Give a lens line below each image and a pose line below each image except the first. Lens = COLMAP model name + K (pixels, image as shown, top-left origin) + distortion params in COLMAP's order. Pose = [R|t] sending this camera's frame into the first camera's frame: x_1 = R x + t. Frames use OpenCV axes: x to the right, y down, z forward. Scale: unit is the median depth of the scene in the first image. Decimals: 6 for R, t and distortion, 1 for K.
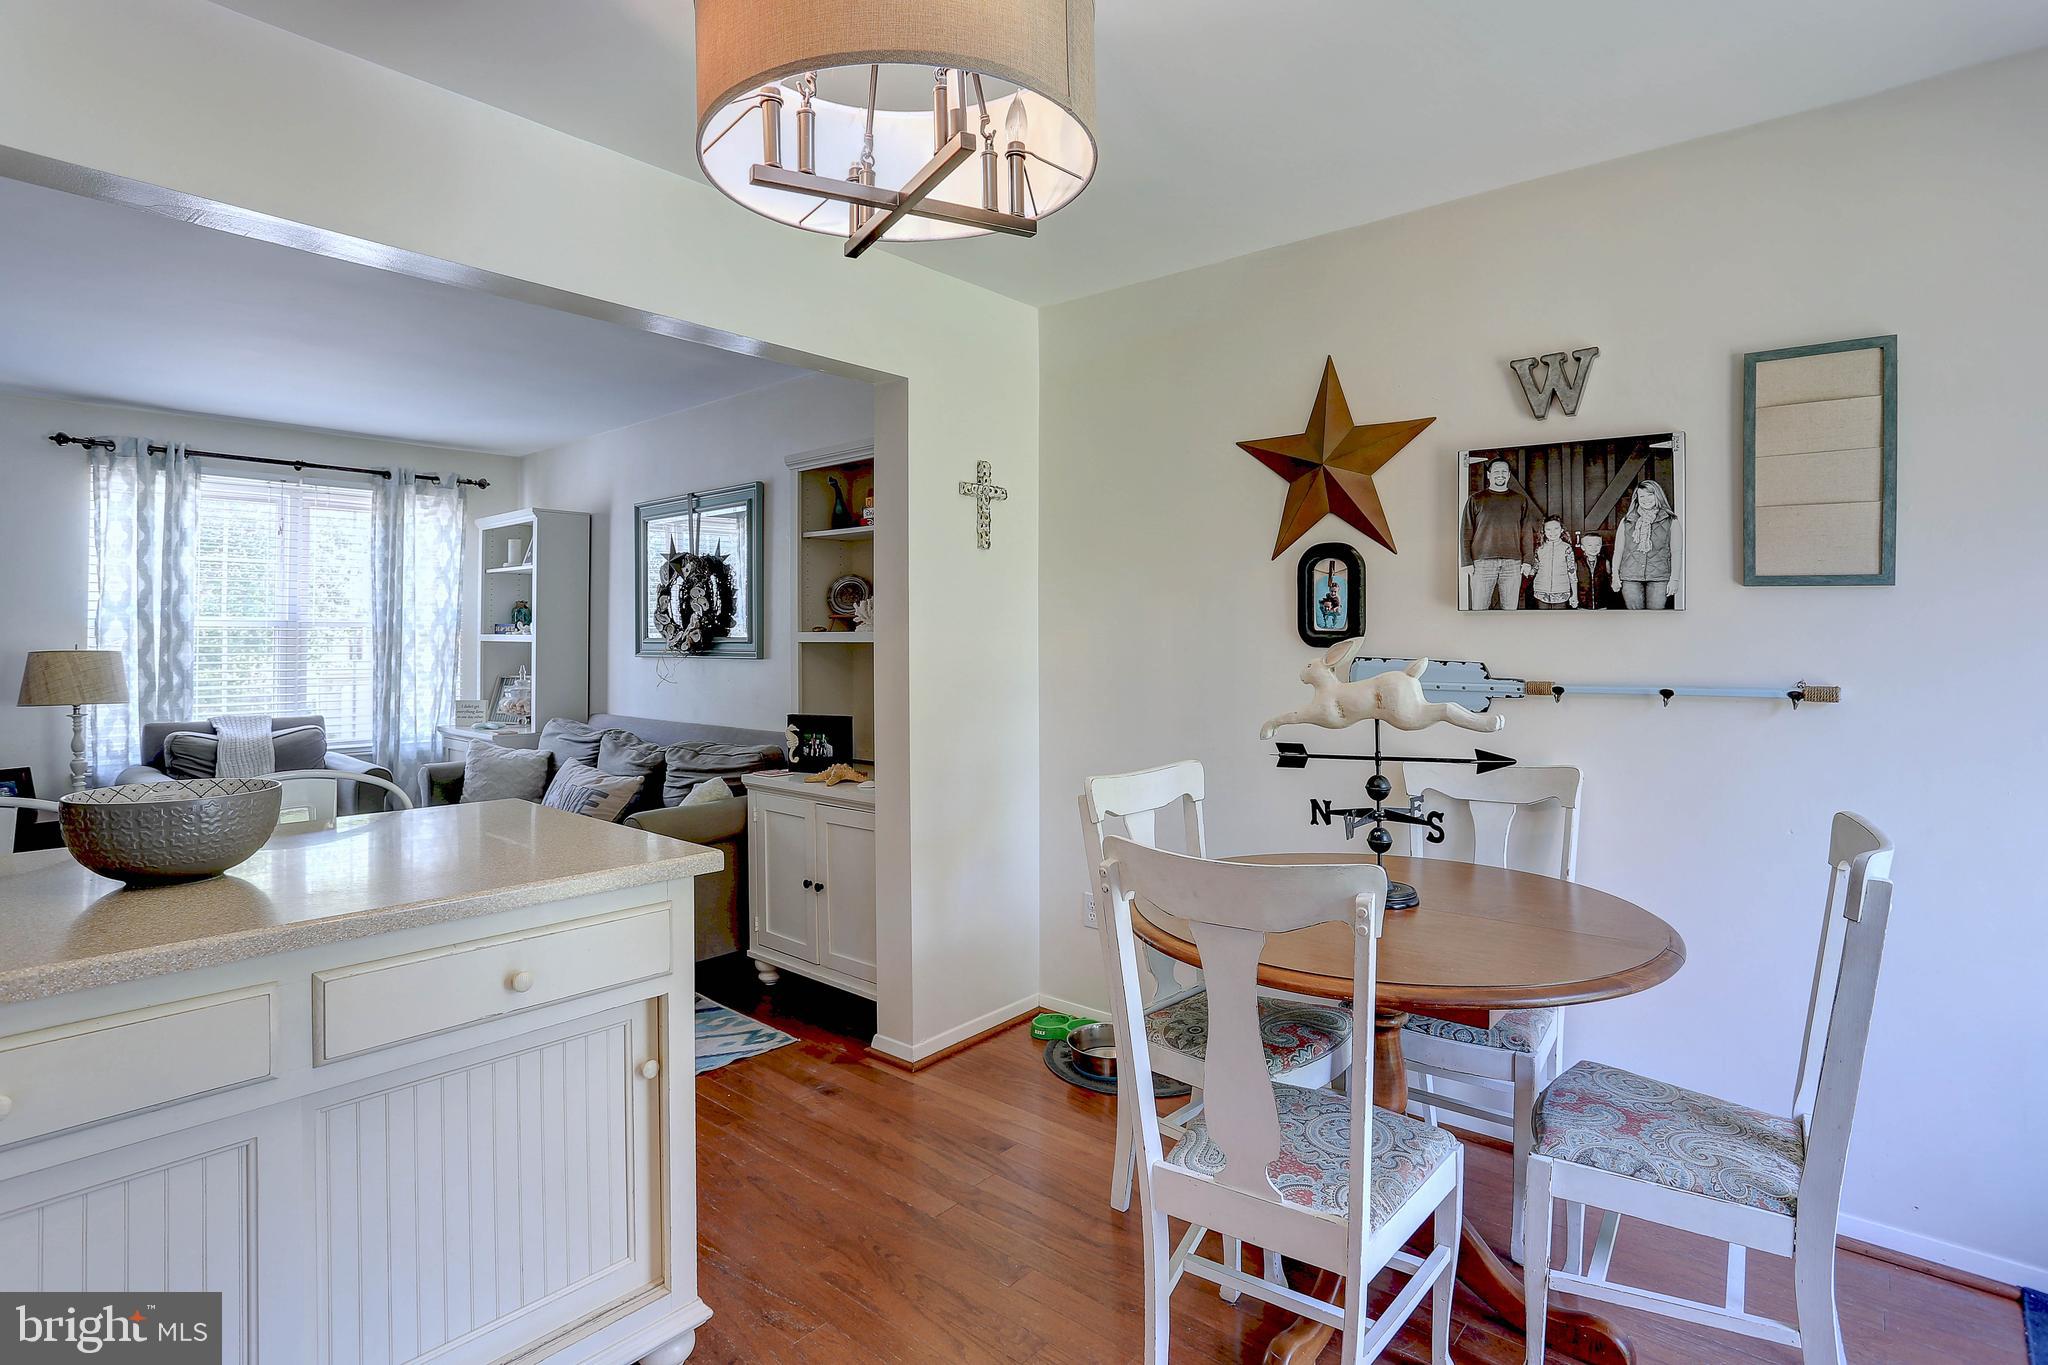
lens RADIAL K [[998.5, 0, 1026.7], [0, 998.5, 647.0], [0, 0, 1]] dist [-0.071047, 0.025206]
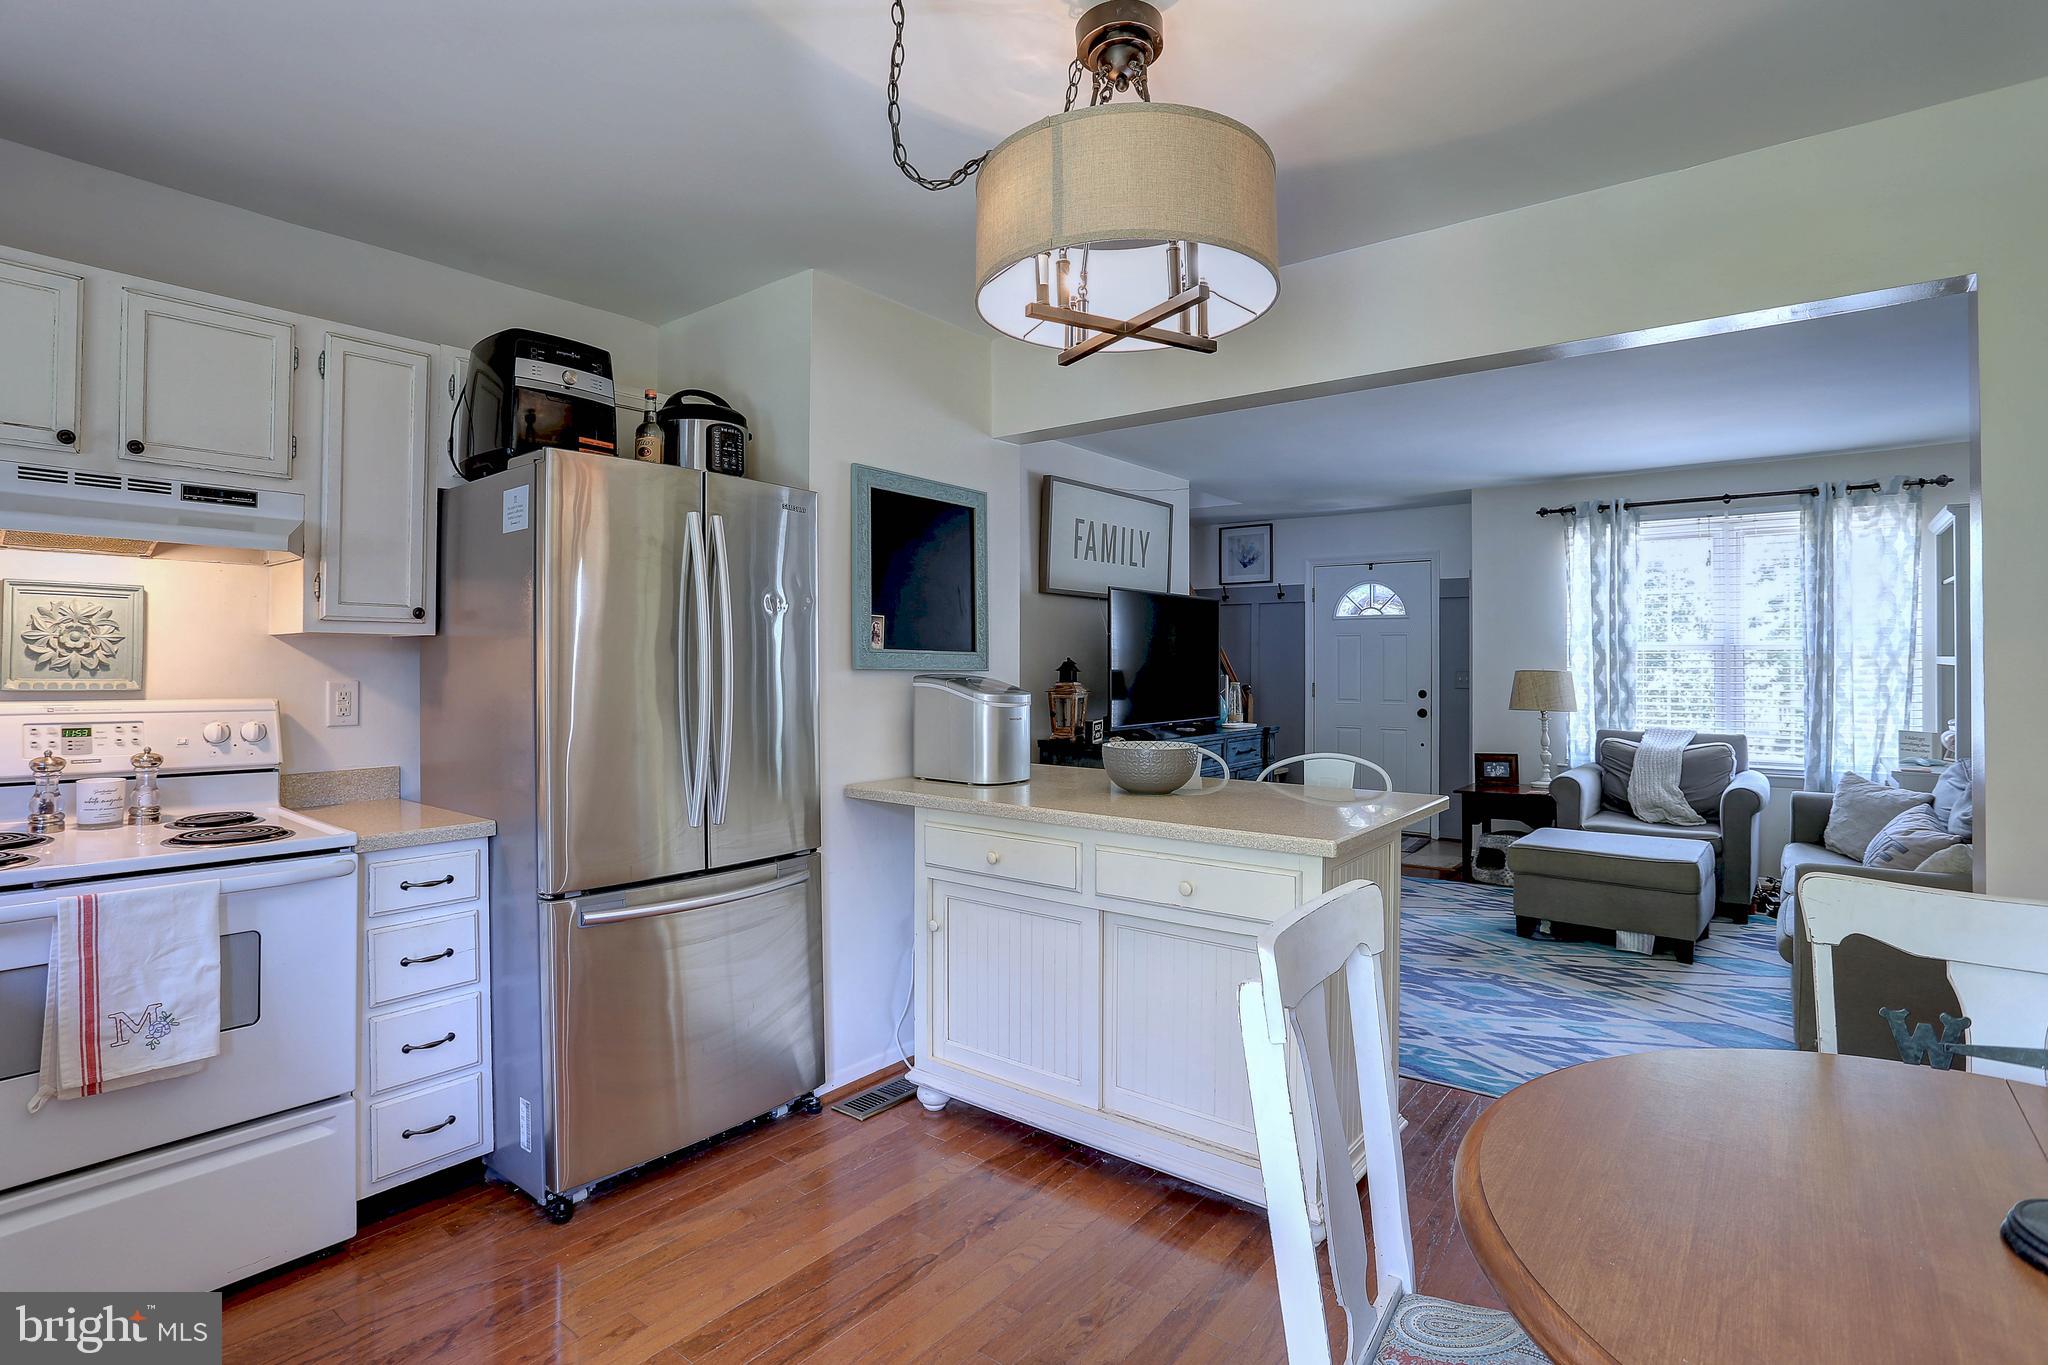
lens RADIAL K [[1024.3, 0, 1039.0], [0, 1024.3, 650.3], [0, 0, 1]] dist [-0.076416, 0.028373]
pose [[0.052943, -0.011545, -0.998531, 0.569768], [-0.007373, 0.999901, -0.011952, -0.002991], [0.998570, 0.007995, 0.052853, 0.347389]]
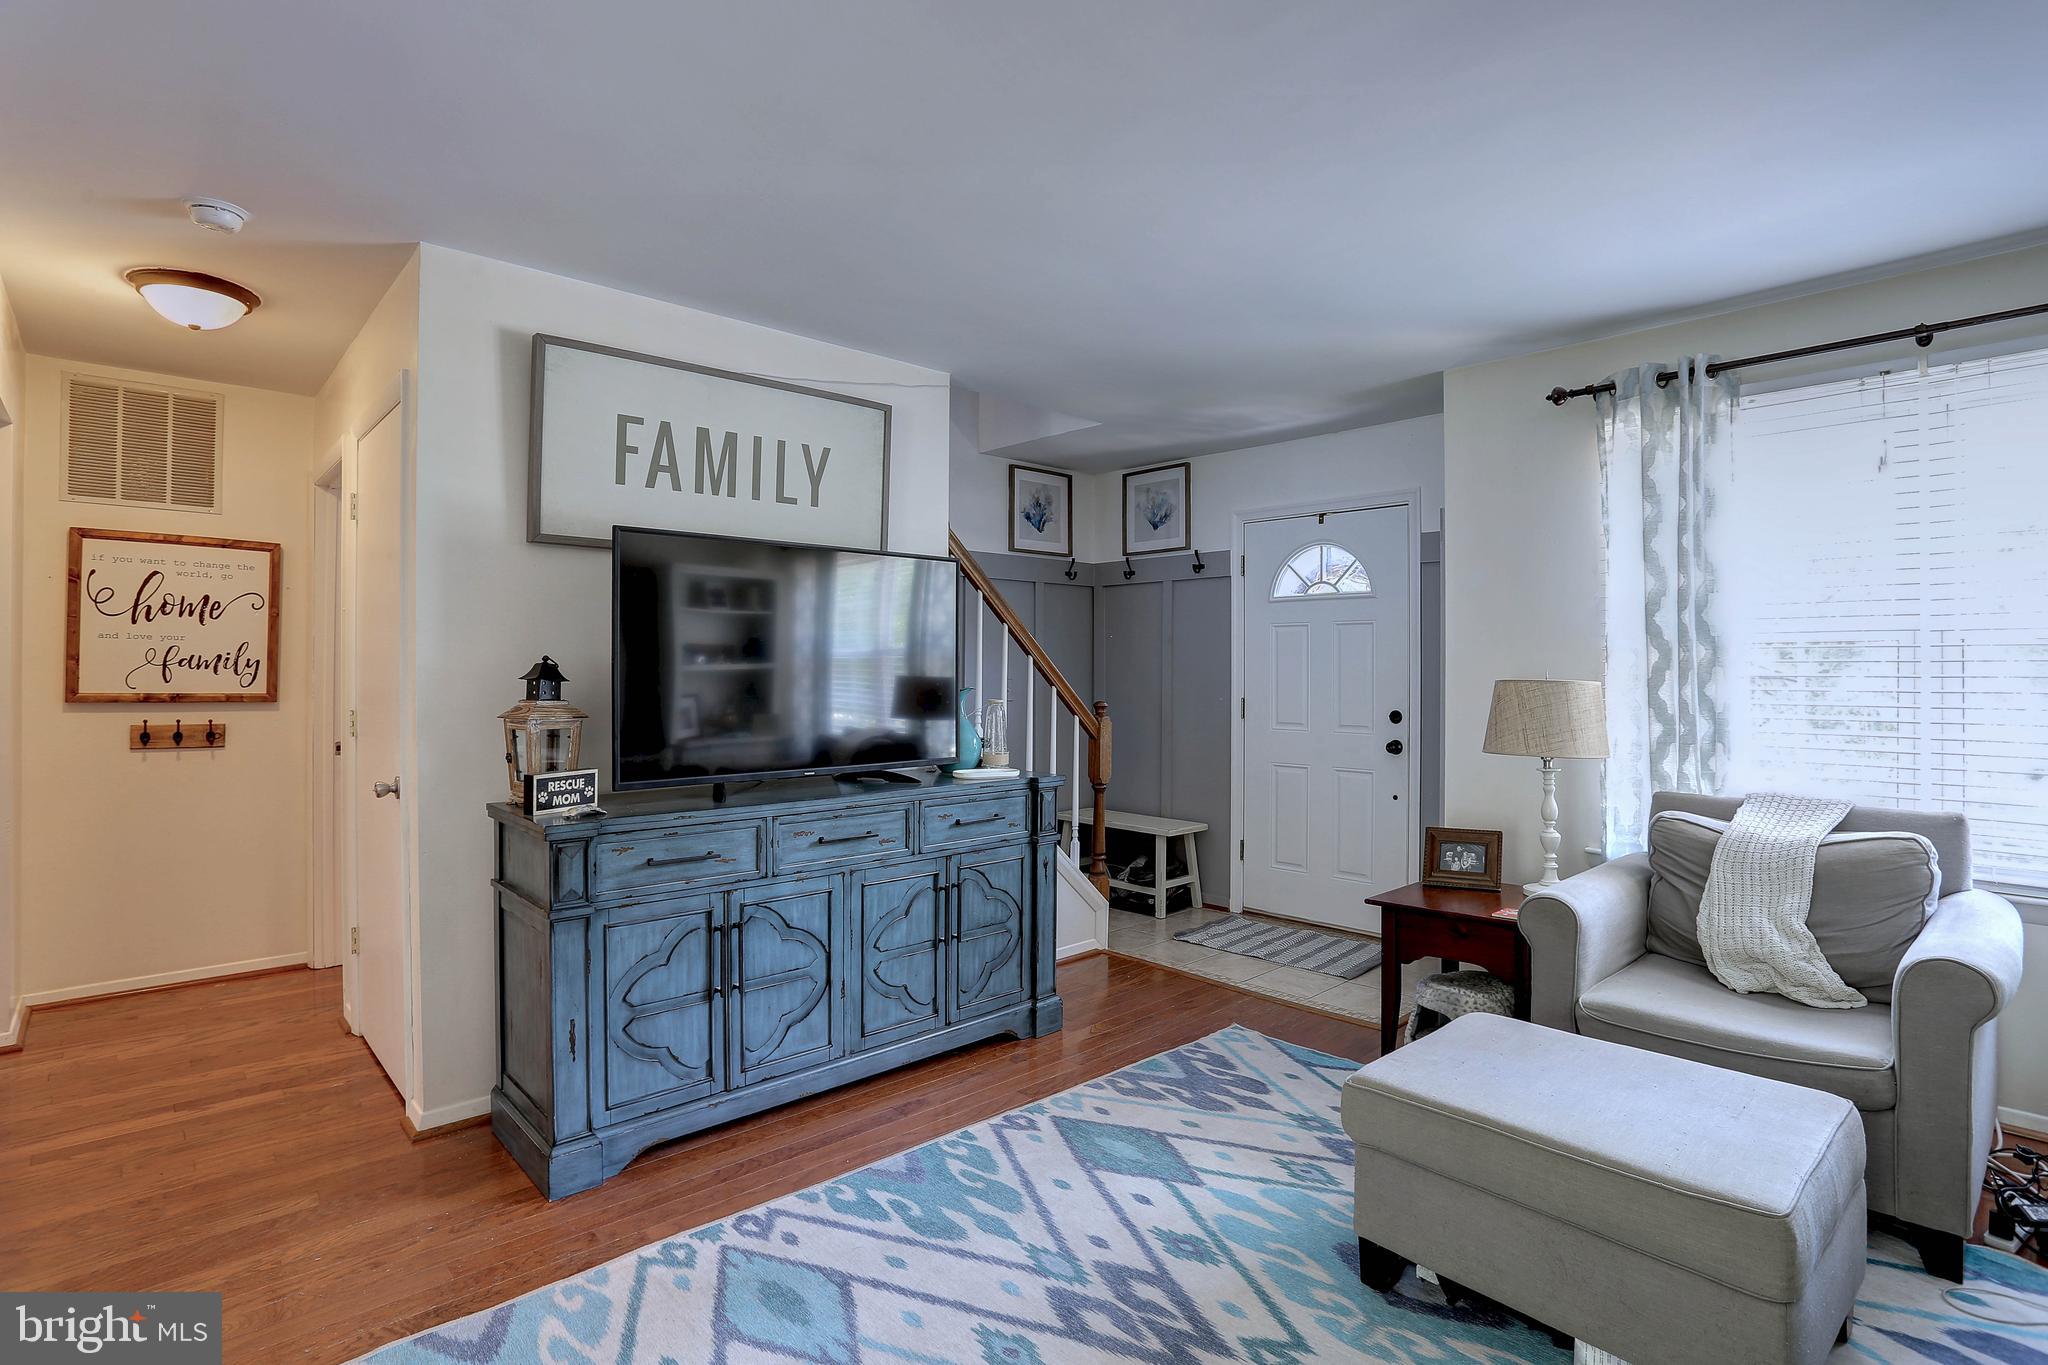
lens RADIAL K [[1015.2, 0, 1037.0], [0, 1015.2, 664.6], [0, 0, 1]] dist [-0.071883, 0.030016]
pose [[-0.103199, -0.003499, -0.994655, -0.322623], [-0.007318, 0.999969, -0.002758, -0.004945], [0.994634, 0.006994, -0.103222, 1.080059]]
